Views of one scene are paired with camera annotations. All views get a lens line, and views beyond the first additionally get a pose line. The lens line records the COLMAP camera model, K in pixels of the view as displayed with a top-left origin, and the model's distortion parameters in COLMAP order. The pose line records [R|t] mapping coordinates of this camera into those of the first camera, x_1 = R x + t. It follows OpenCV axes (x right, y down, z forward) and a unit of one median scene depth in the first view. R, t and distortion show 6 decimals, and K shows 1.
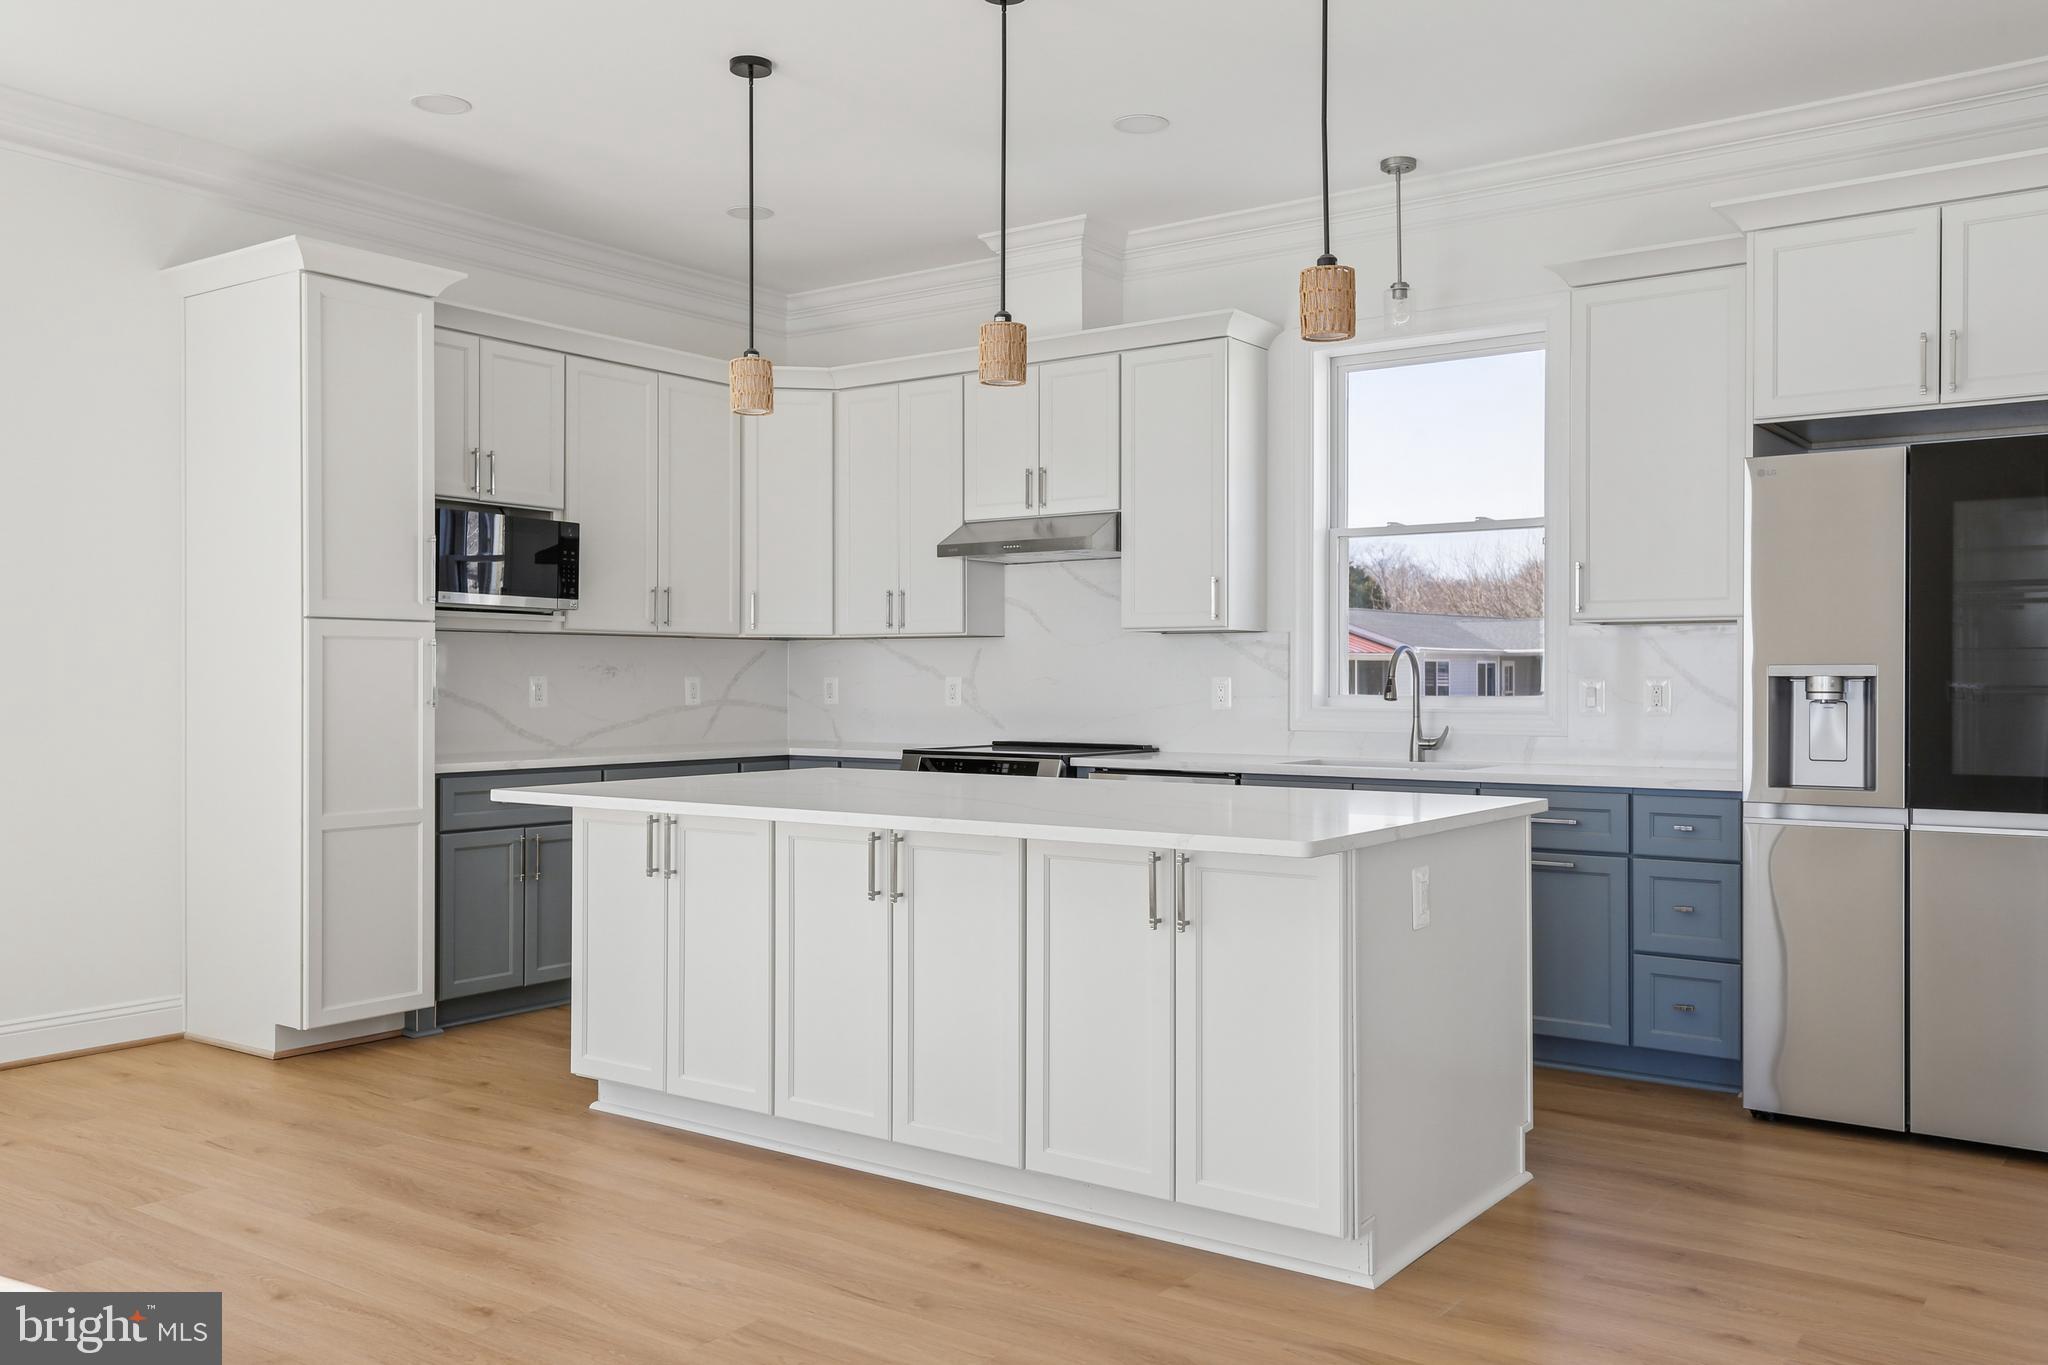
lens RADIAL K [[1651.0, 0, 1023.8], [0, 1651.0, 671.6], [0, 0, 1]] dist [0.009691, 0.005083]
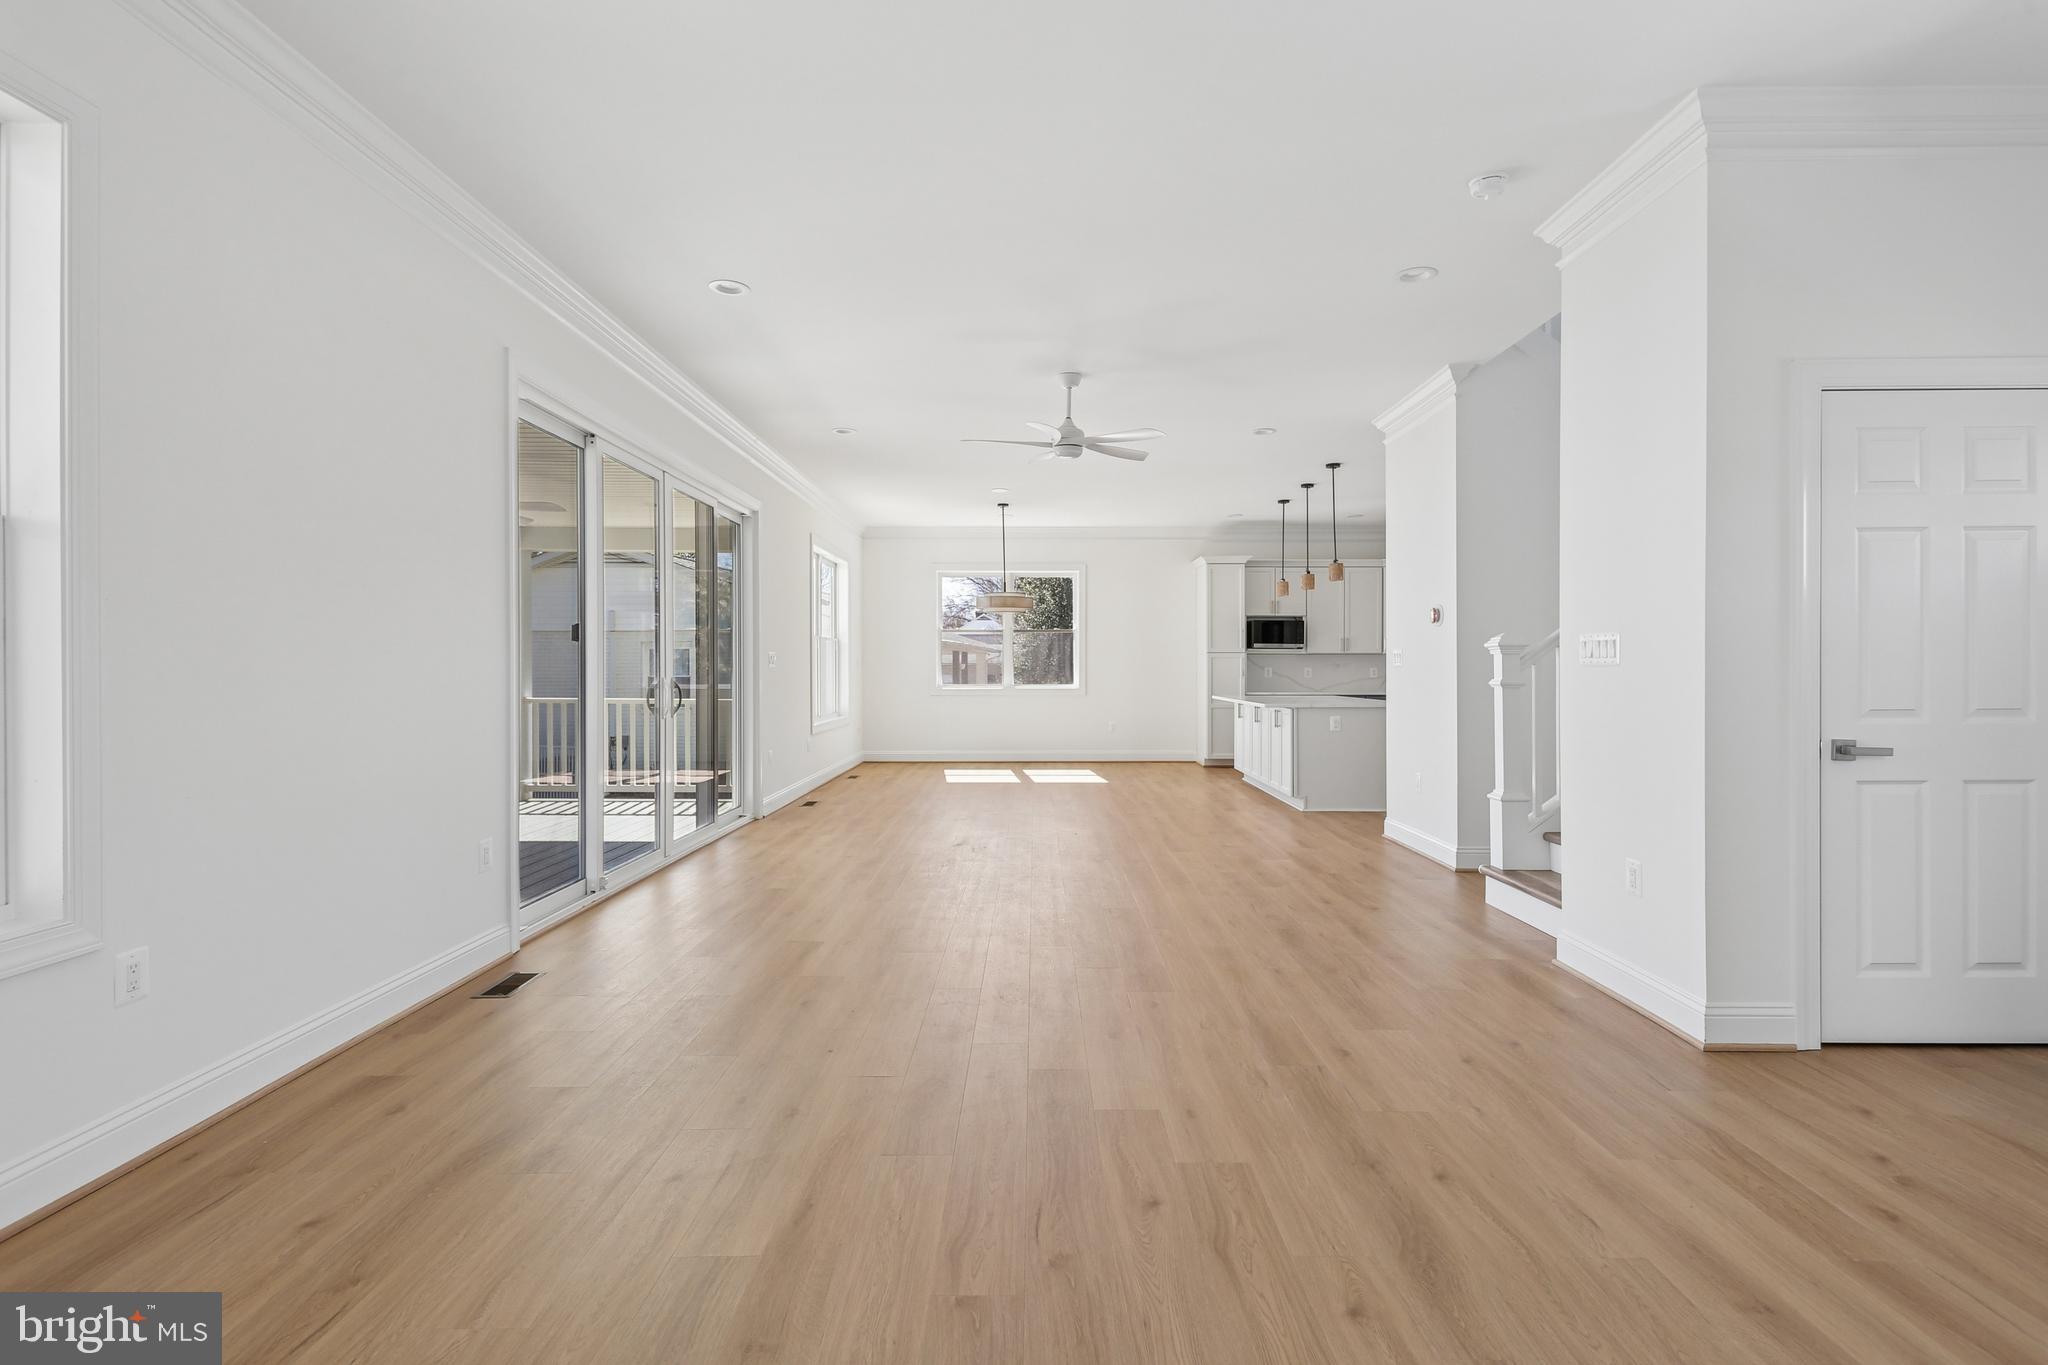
lens RADIAL K [[994.7, 0, 1031.1], [0, 994.7, 673.6], [0, 0, 1]] dist [0.001875, -0.000799]
pose [[0.562564, 0.005366, -0.826736, 1.113708], [0.003248, 0.999957, 0.008700, -0.004895], [0.826747, -0.007580, 0.562522, -0.575672]]
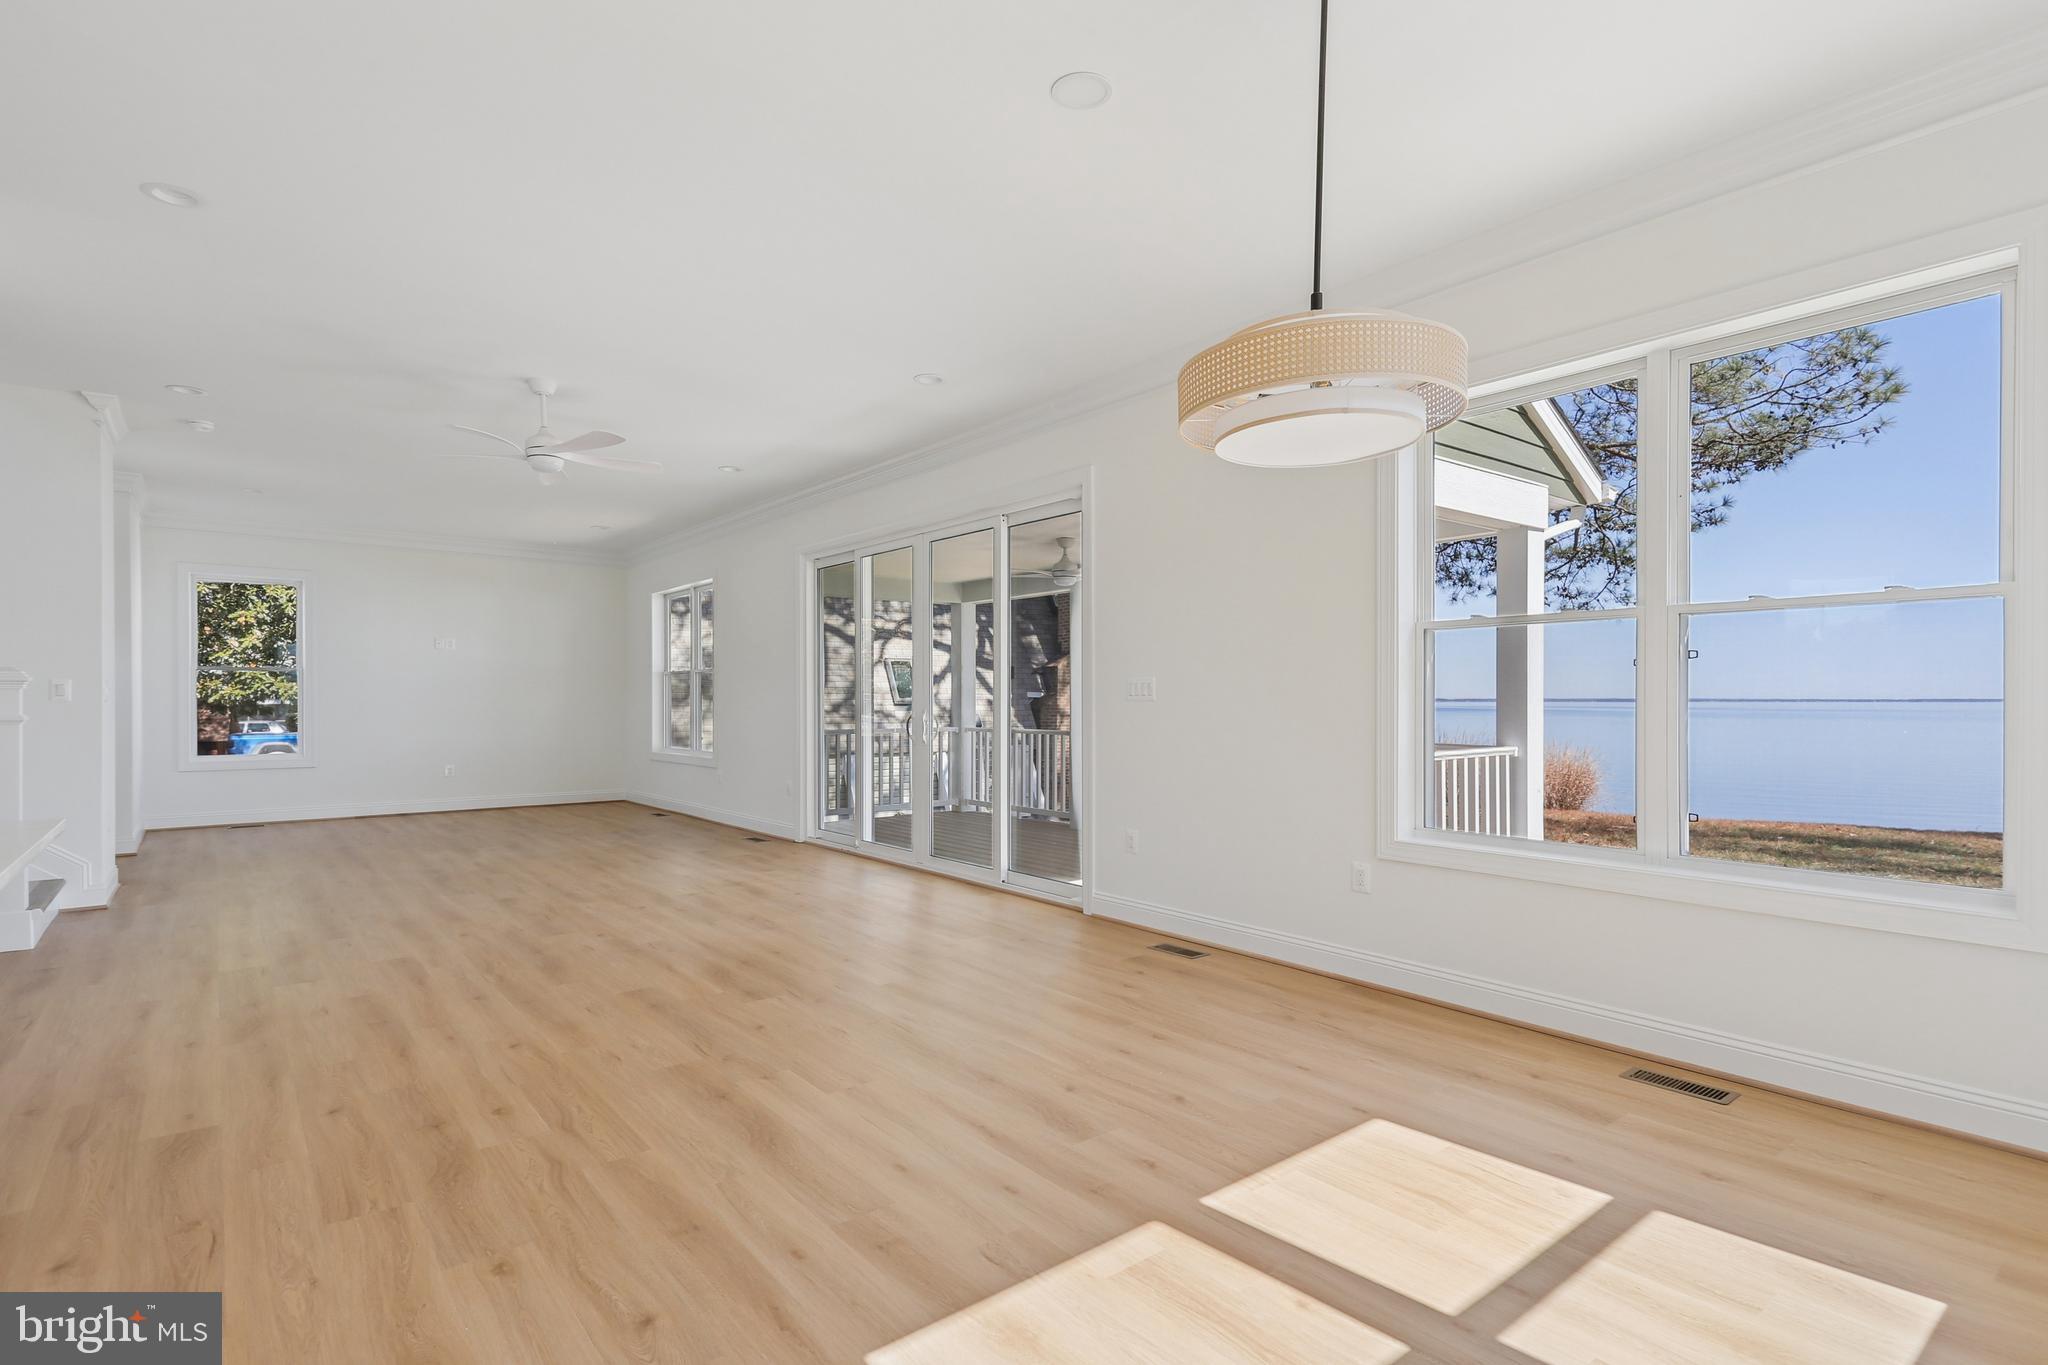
lens RADIAL K [[994.7, 0, 1031.1], [0, 994.7, 673.6], [0, 0, 1]] dist [0.001875, -0.000799]
pose [[-0.965460, 0.010924, 0.260321, -0.452123], [0.002480, 0.999461, -0.032743, 0.003916], [-0.260538, -0.030967, -0.964967, 0.833467]]
